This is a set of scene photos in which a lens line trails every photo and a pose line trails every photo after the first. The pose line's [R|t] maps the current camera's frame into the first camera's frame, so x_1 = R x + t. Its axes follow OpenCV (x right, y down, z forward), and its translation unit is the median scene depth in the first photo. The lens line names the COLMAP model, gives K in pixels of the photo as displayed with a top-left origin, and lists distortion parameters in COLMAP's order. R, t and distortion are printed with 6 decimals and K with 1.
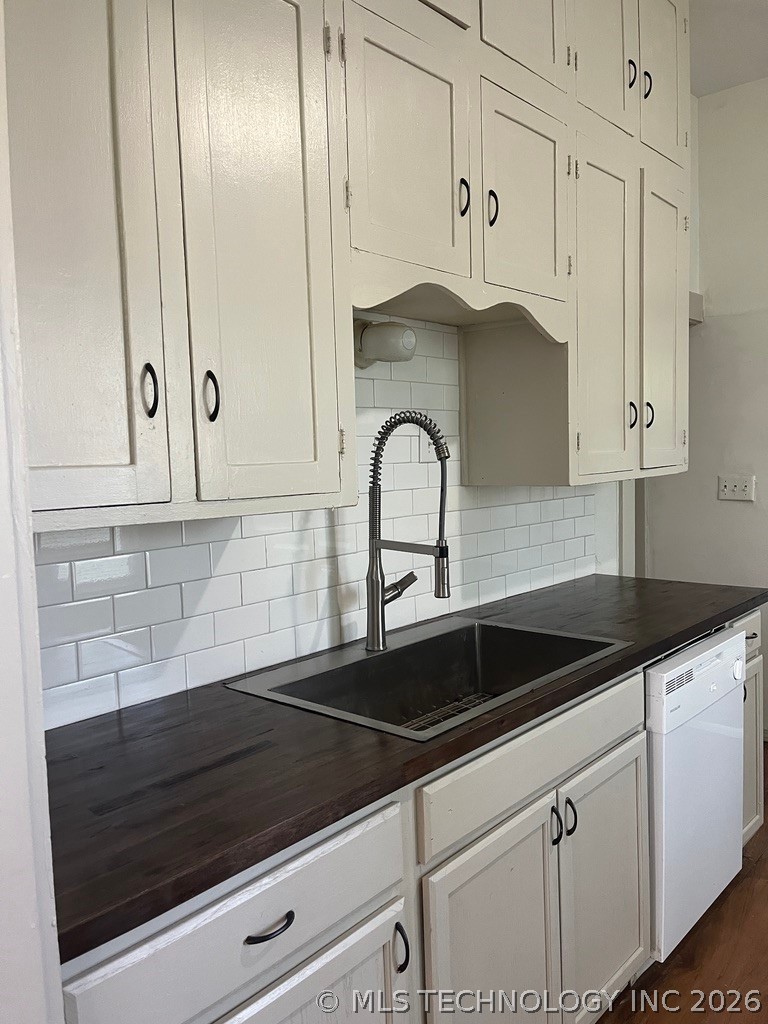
lens RADIAL K [[783.9, 0, 379.7], [0, 783.9, 514.6], [0, 0, 1]] dist [0.067249, -0.094273]
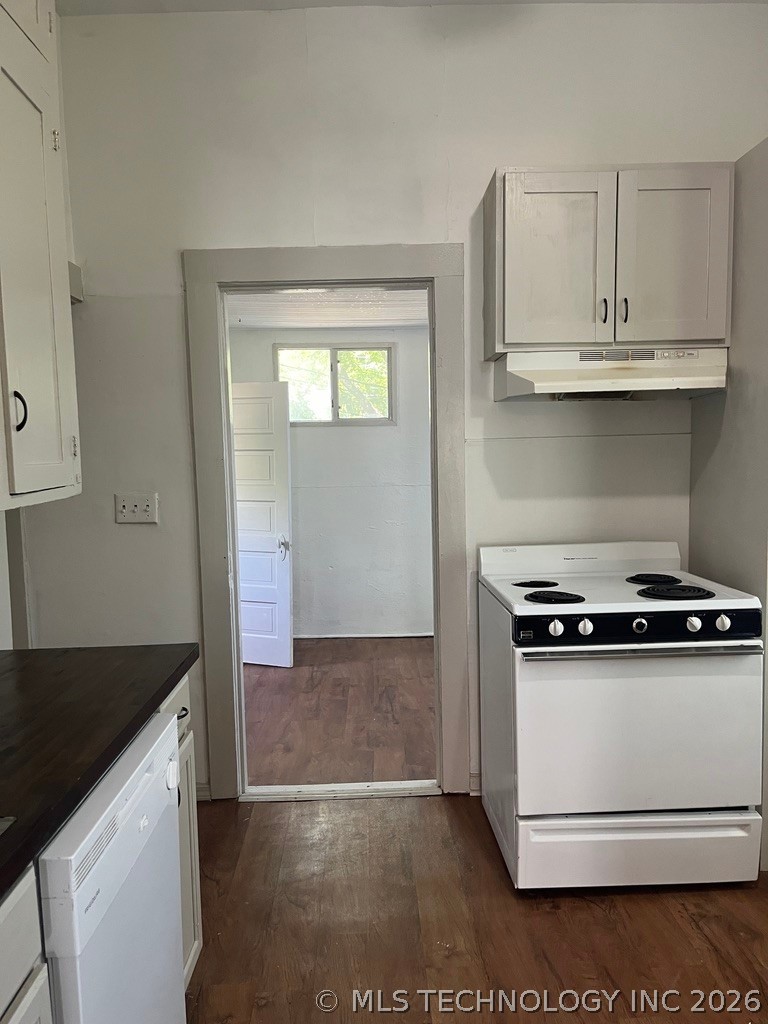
lens RADIAL K [[783.9, 0, 379.7], [0, 783.9, 514.6], [0, 0, 1]] dist [0.067249, -0.094273]
pose [[0.732652, -0.050252, 0.678746, 0.106700], [0.056601, 0.998315, 0.012815, -0.031597], [-0.678246, 0.029029, 0.734261, 0.308407]]
